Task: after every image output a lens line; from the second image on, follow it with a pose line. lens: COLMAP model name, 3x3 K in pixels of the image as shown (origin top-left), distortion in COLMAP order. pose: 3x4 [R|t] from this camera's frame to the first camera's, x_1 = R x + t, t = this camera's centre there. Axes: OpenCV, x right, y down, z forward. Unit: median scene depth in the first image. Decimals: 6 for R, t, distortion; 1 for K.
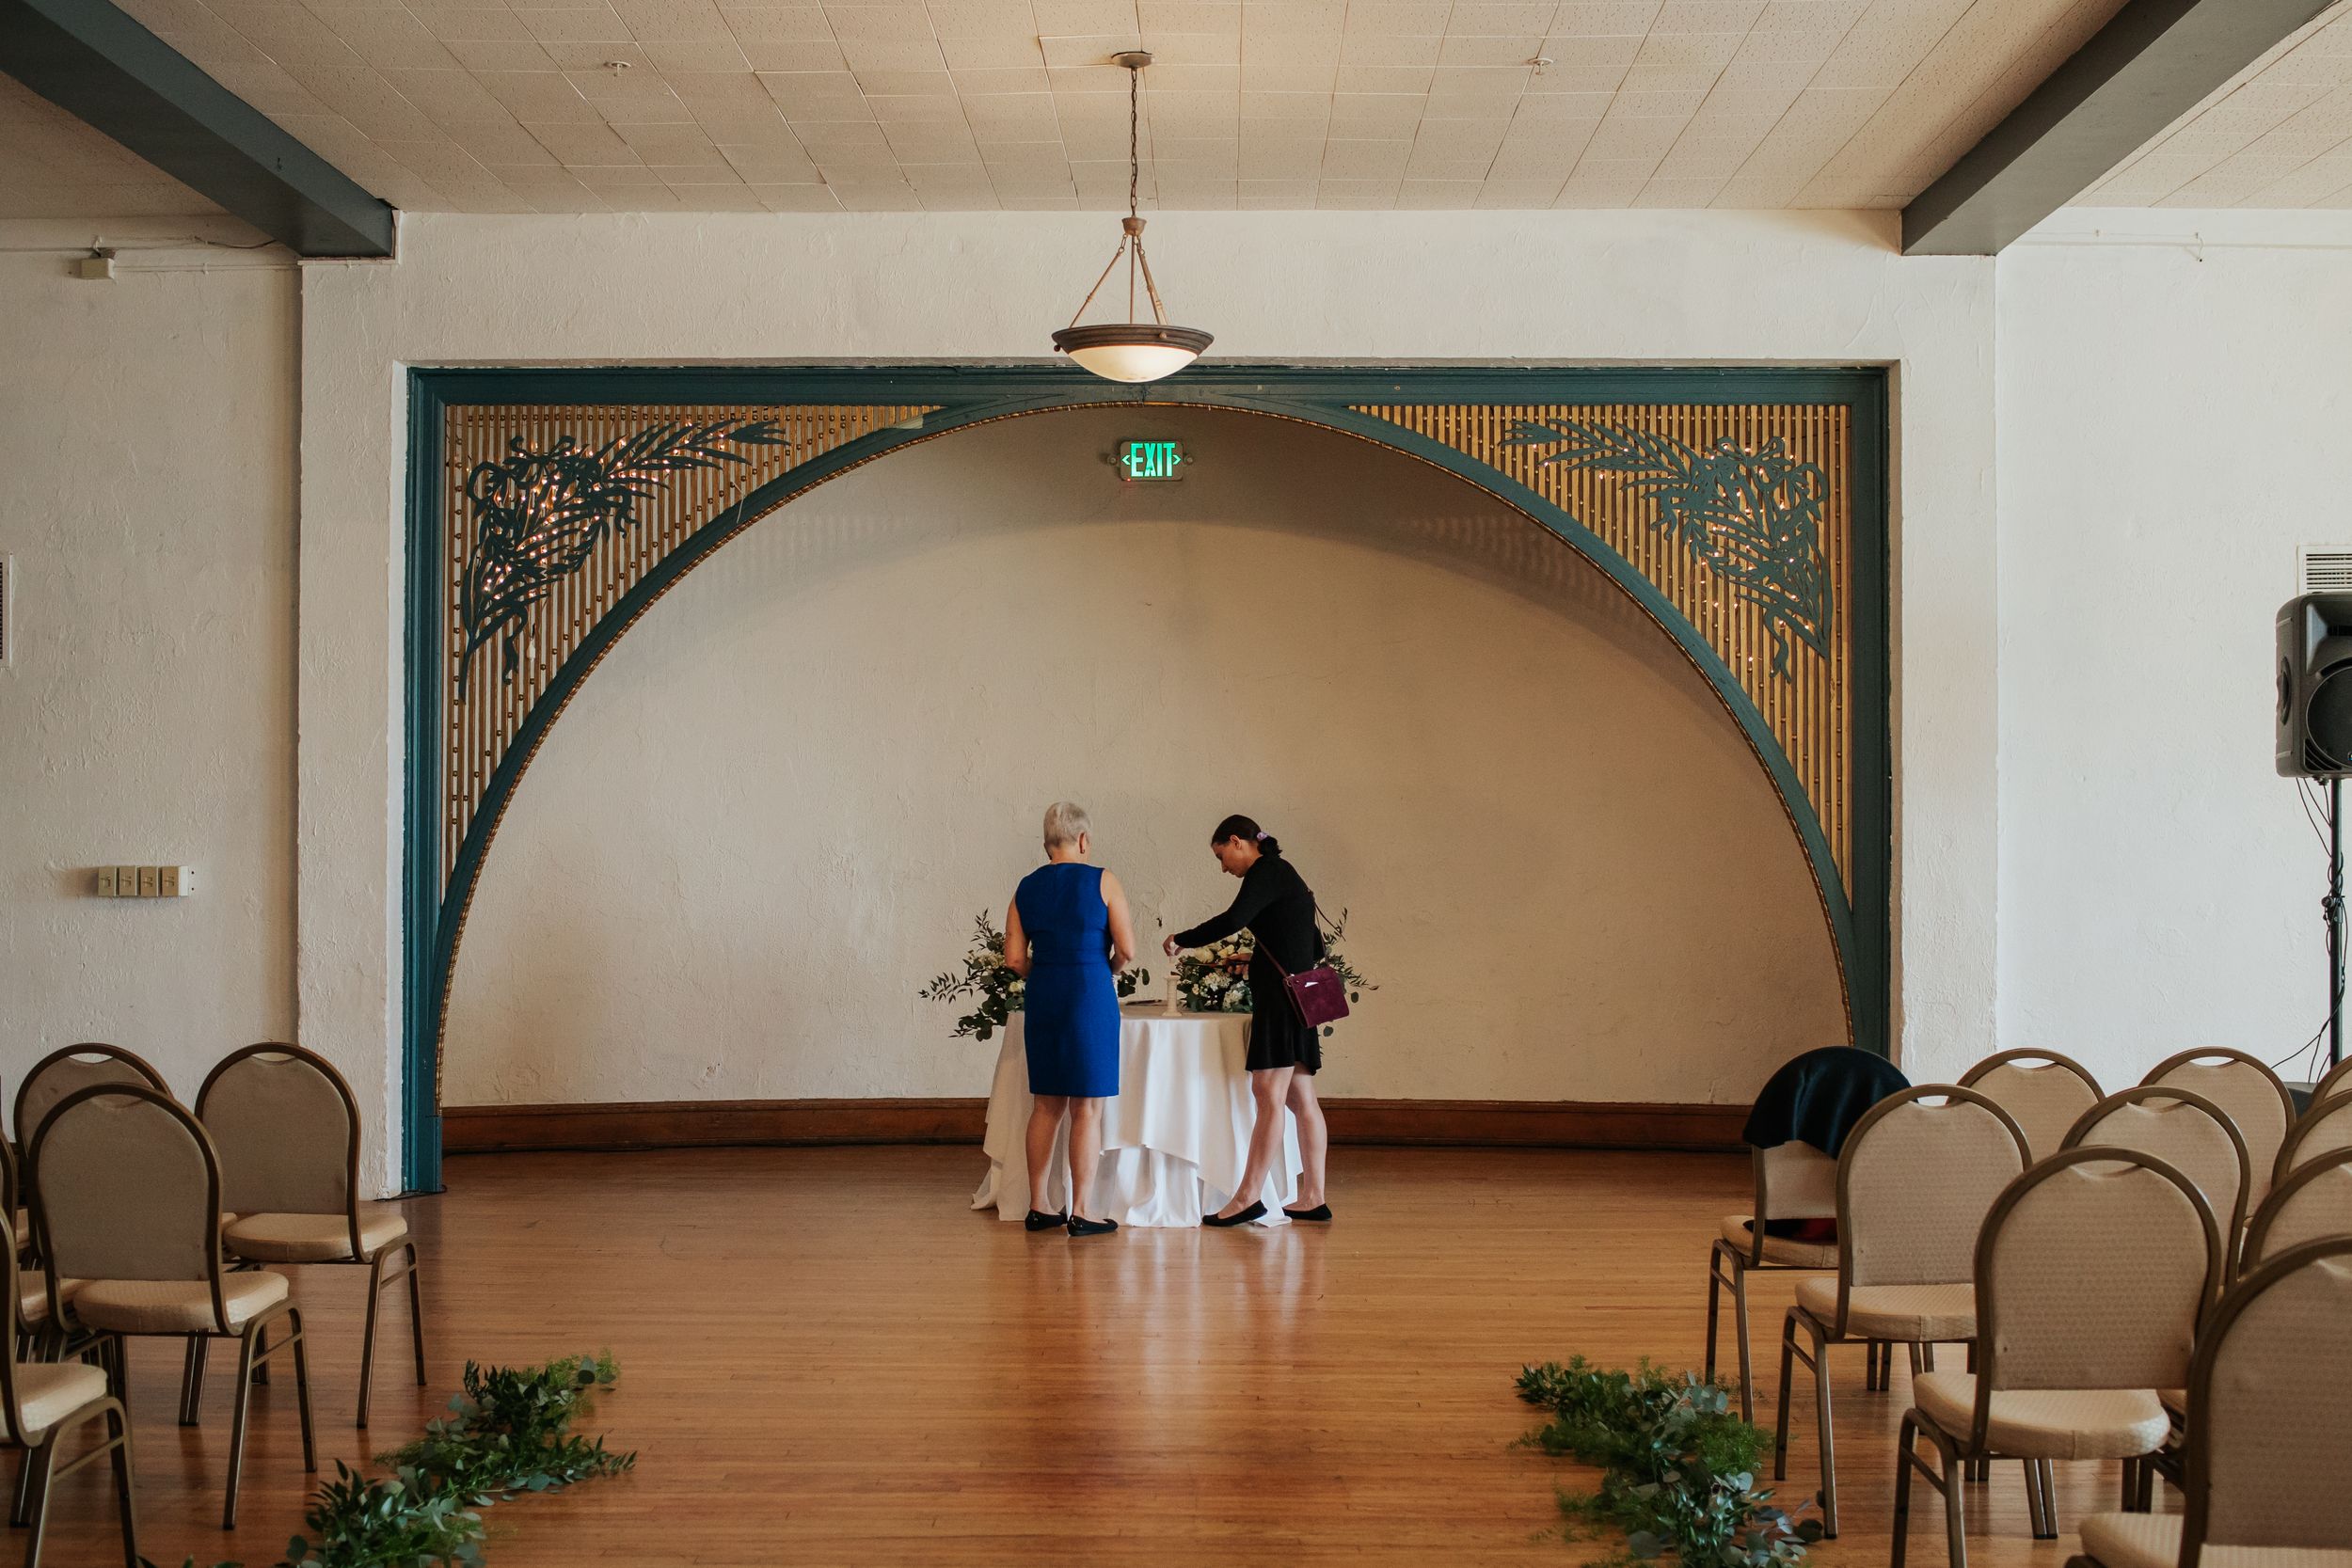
lens RADIAL K [[3131.6, 0, 1179.0], [0, 3131.6, 739.4], [0, 0, 1]] dist [-0.090614, 0.093144]
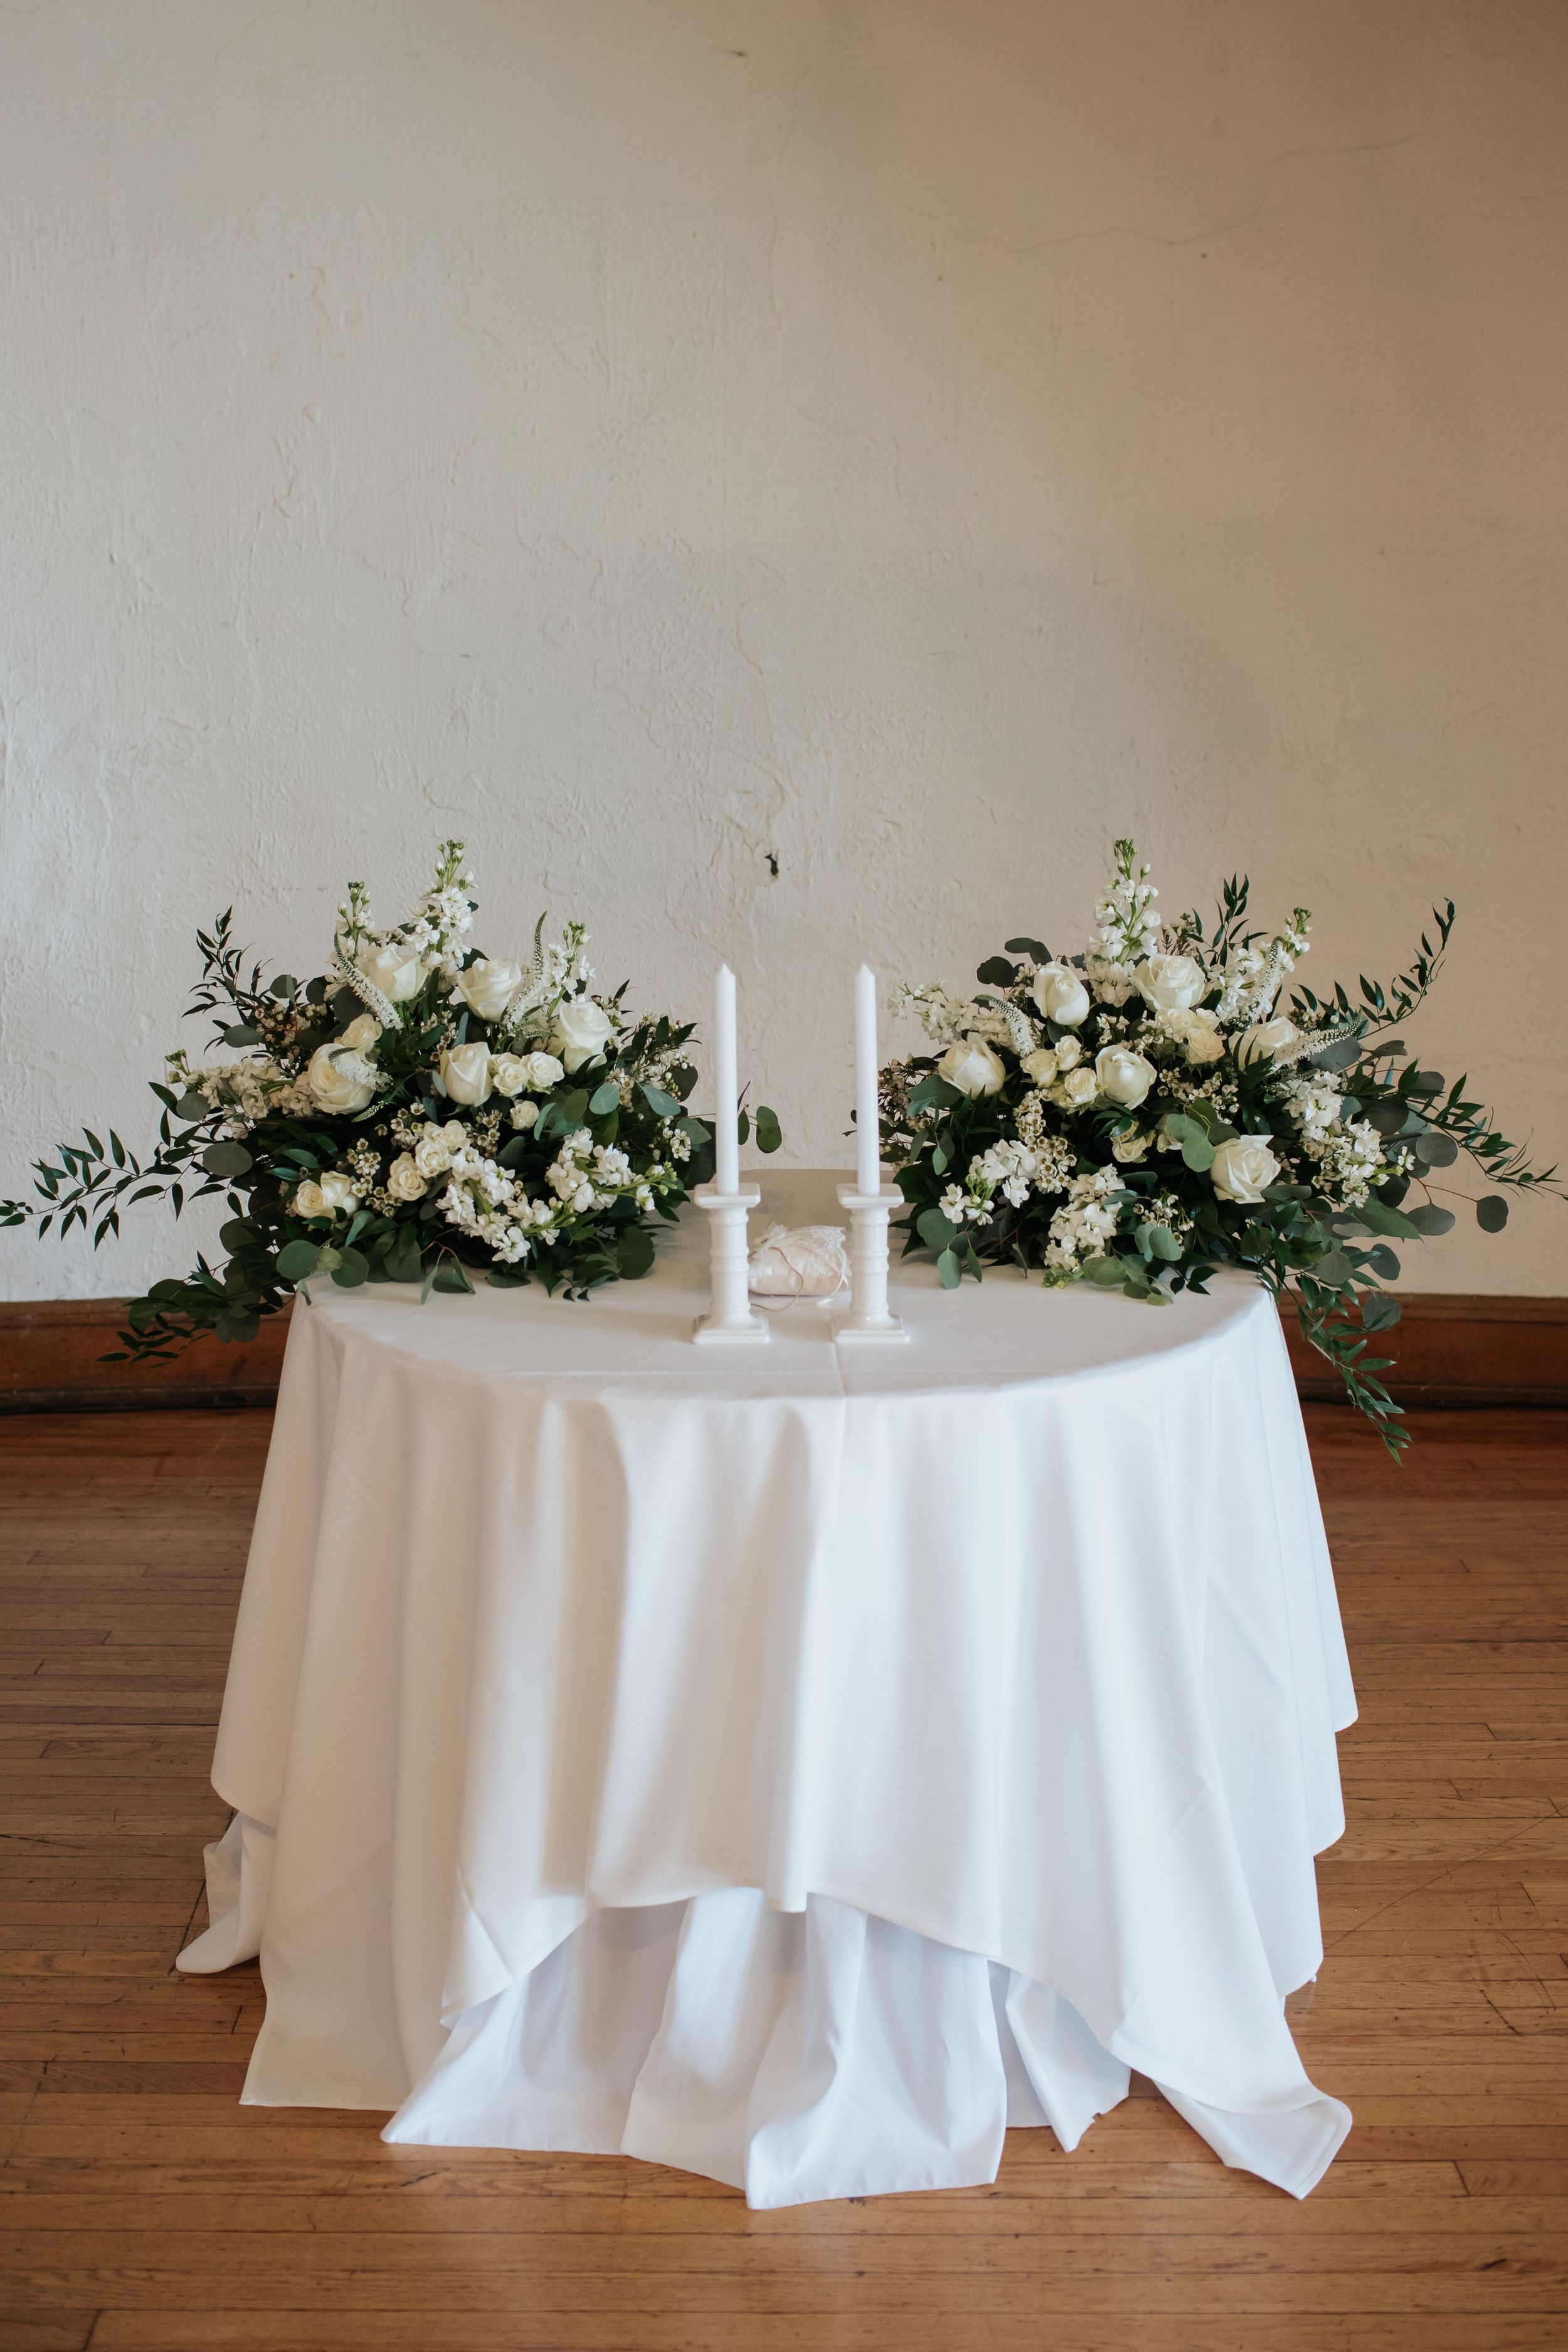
lens RADIAL K [[2560.3, 0, 756.8], [0, 2560.3, 1171.0], [0, 0, 1]] dist [-0.035518, 0.010695]
pose [[0.999851, -0.005108, 0.016482, -0.015871], [0.001191, 0.973338, 0.229371, 0.023471], [-0.017214, -0.229318, 0.973199, 0.760331]]
